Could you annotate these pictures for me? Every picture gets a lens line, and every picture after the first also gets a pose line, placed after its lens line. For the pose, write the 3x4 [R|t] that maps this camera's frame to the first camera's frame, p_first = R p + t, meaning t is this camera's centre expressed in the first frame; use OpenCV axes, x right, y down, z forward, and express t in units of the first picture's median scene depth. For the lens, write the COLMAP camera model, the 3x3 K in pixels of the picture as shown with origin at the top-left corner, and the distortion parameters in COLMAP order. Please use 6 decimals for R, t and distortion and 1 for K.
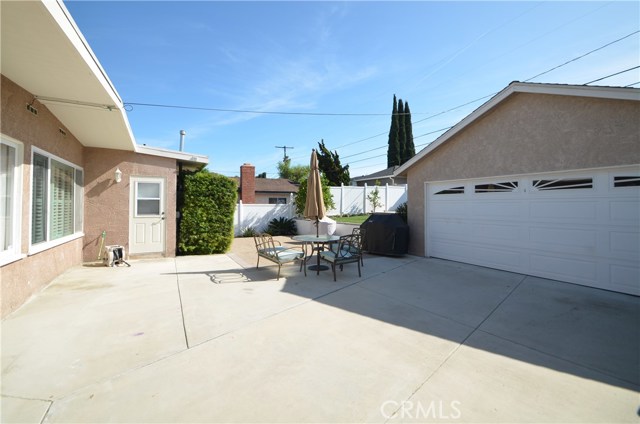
lens RADIAL K [[283.2, 0, 318.5], [0, 283.2, 201.1], [0, 0, 1]] dist [-0.001349, -0.000400]
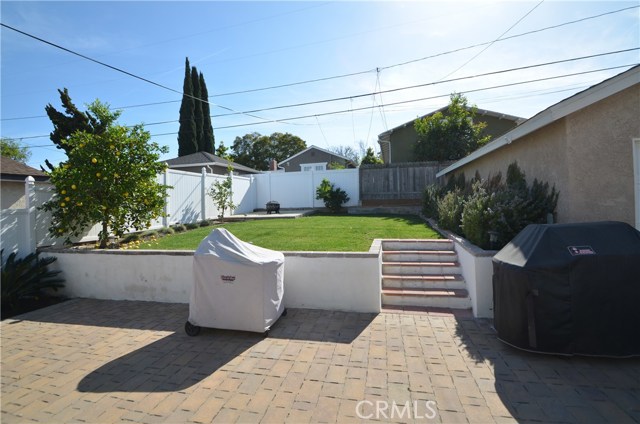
lens RADIAL K [[277.6, 0, 320.0], [0, 277.6, 212.0], [0, 0, 1]] dist [-0.001745, -0.000271]
pose [[0.670542, -0.046741, 0.740397, -0.063049], [0.020012, 0.998790, 0.044929, 0.003417], [-0.741601, -0.015310, 0.670666, 0.299832]]
